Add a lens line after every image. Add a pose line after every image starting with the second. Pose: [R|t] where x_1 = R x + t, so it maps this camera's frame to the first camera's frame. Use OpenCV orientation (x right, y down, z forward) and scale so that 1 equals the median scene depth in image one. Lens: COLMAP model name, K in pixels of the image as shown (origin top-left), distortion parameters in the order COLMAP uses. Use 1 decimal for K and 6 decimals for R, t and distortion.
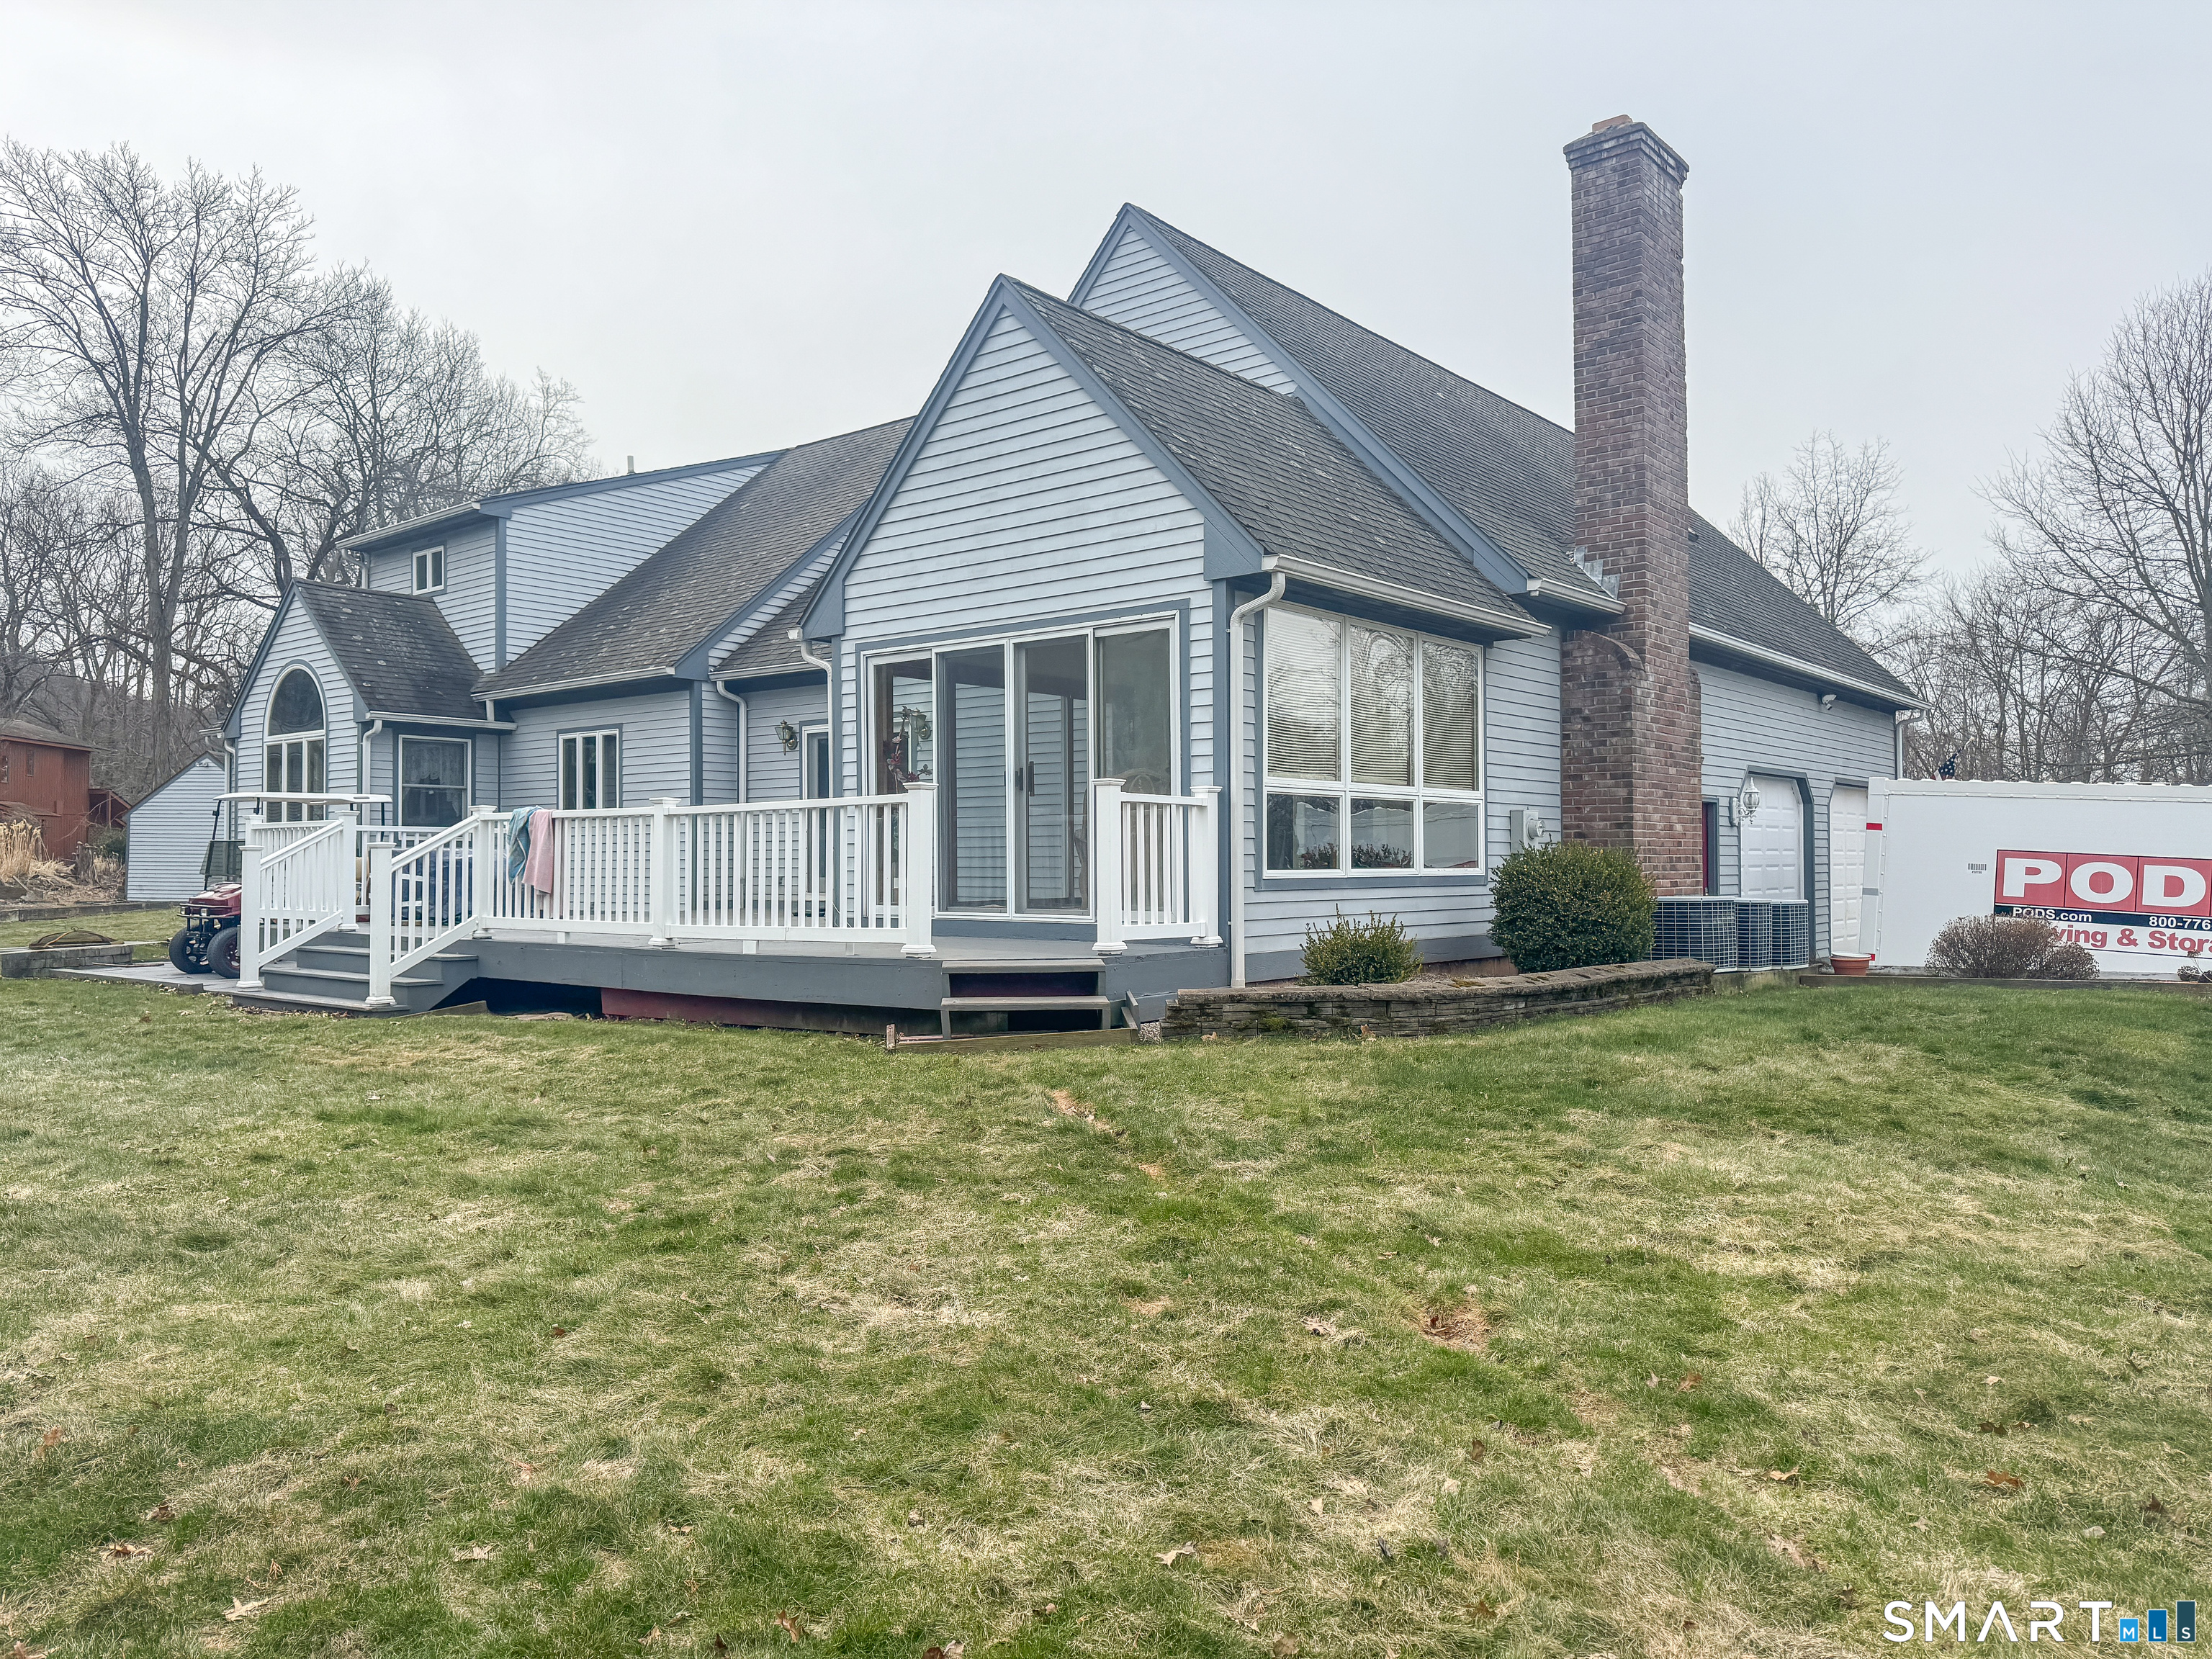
lens RADIAL K [[1545.4, 0, 1110.7], [0, 1545.4, 824.6], [0, 0, 1]] dist [0.002408, -0.000666]
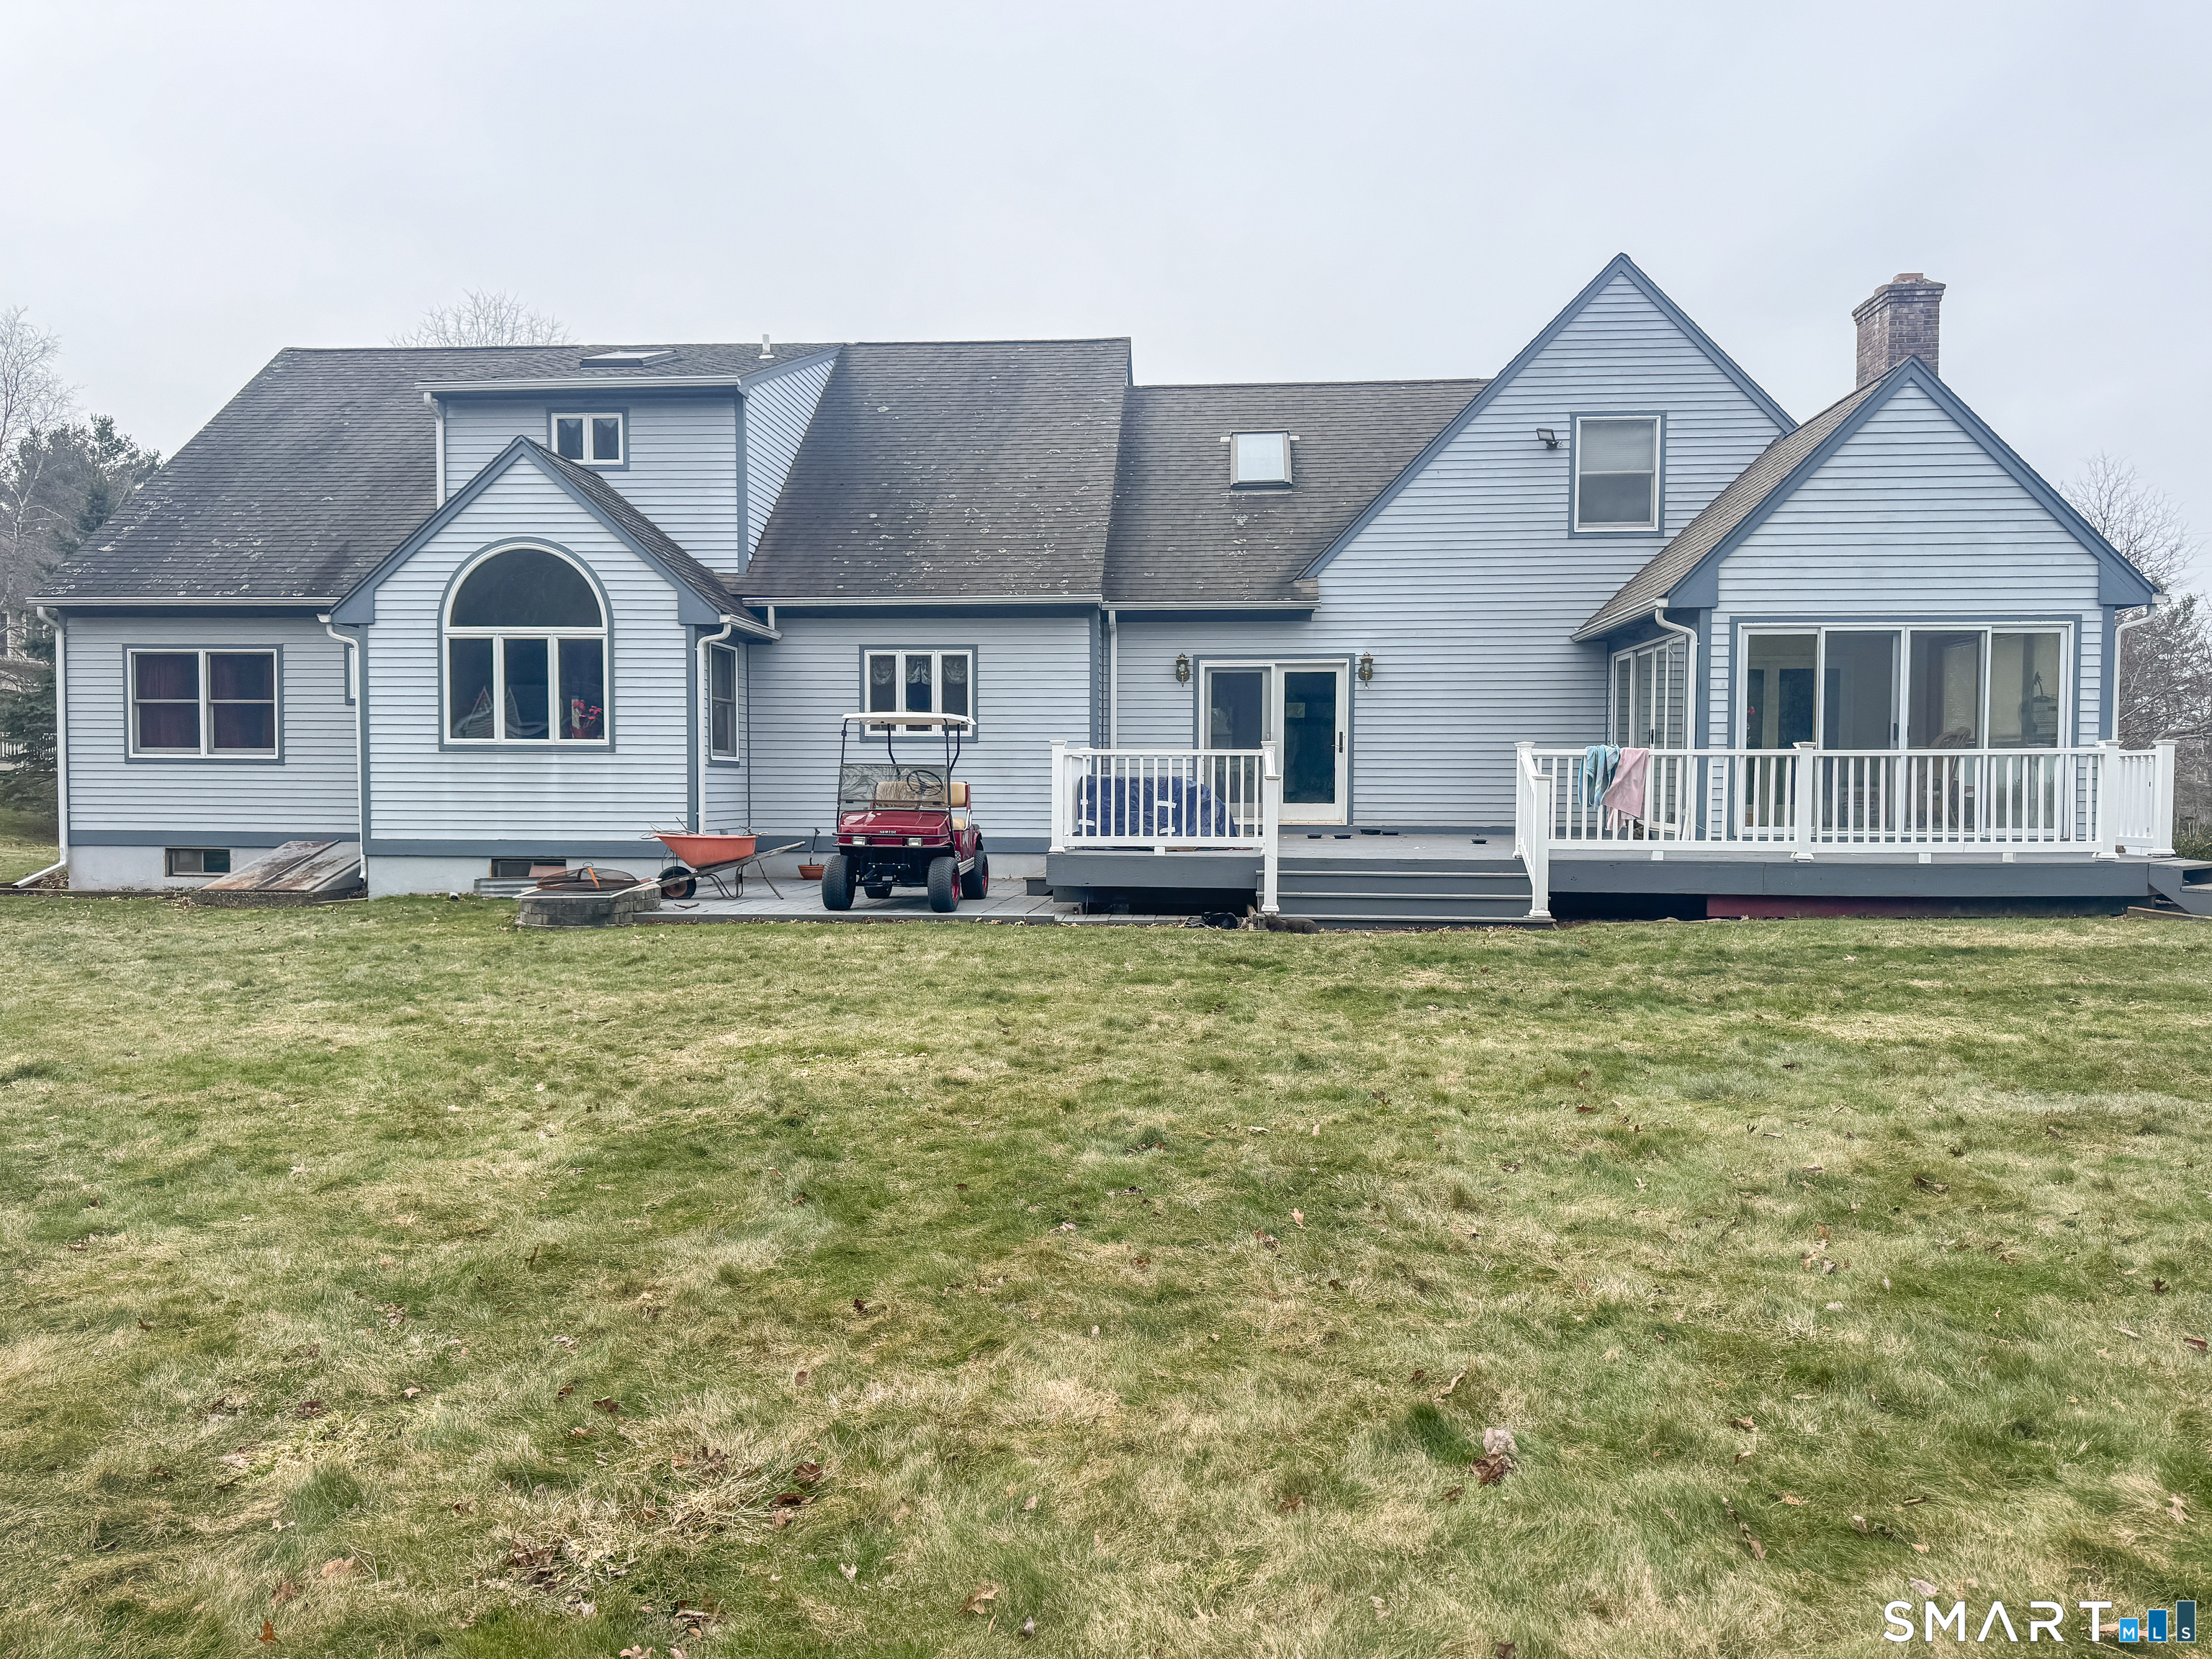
lens RADIAL K [[1545.4, 0, 1113.0], [0, 1545.4, 828.8], [0, 0, 1]] dist [0.002408, -0.000666]
pose [[0.821633, -0.010013, 0.569929, -1.019829], [-0.019160, 0.998796, 0.045170, 0.005151], [-0.569695, -0.048033, 0.820451, 0.206758]]
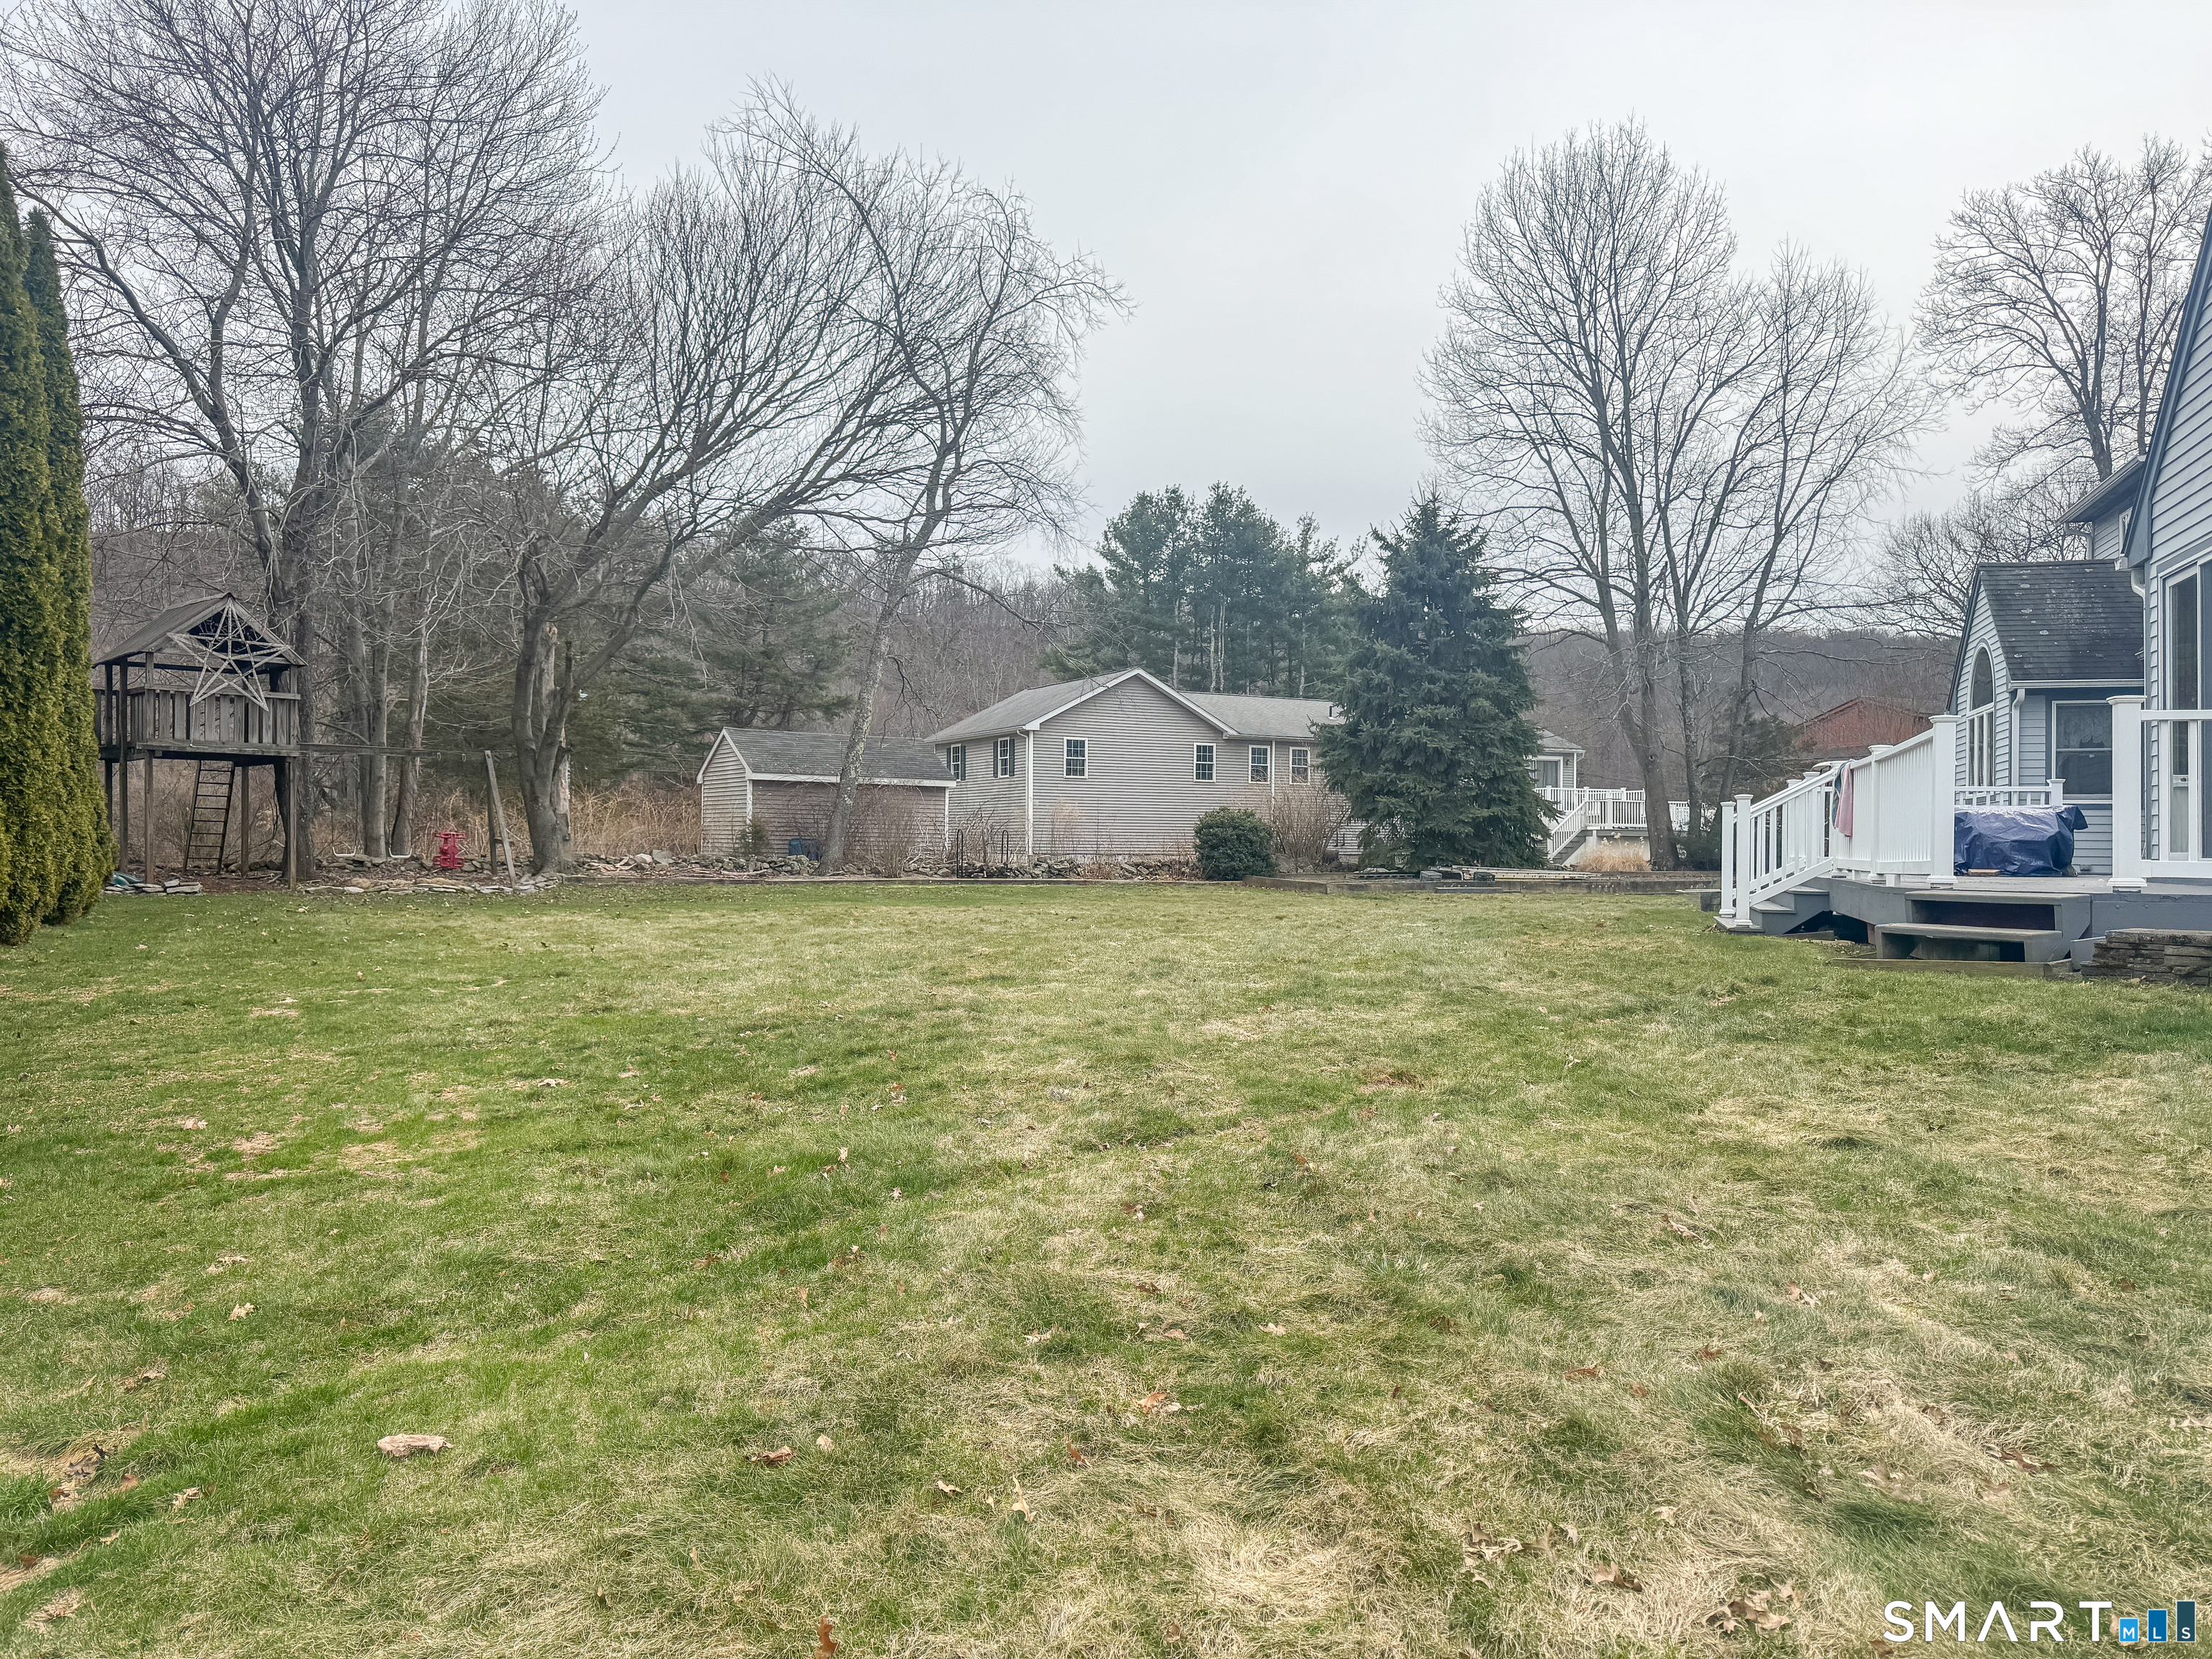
lens RADIAL K [[1545.4, 0, 1105.9], [0, 1545.4, 836.4], [0, 0, 1]] dist [0.002408, -0.000666]
pose [[0.337812, 0.002047, -0.941211, 0.397395], [0.012453, 0.999900, 0.006644, 0.023084], [0.941131, -0.013965, 0.337753, 0.077877]]
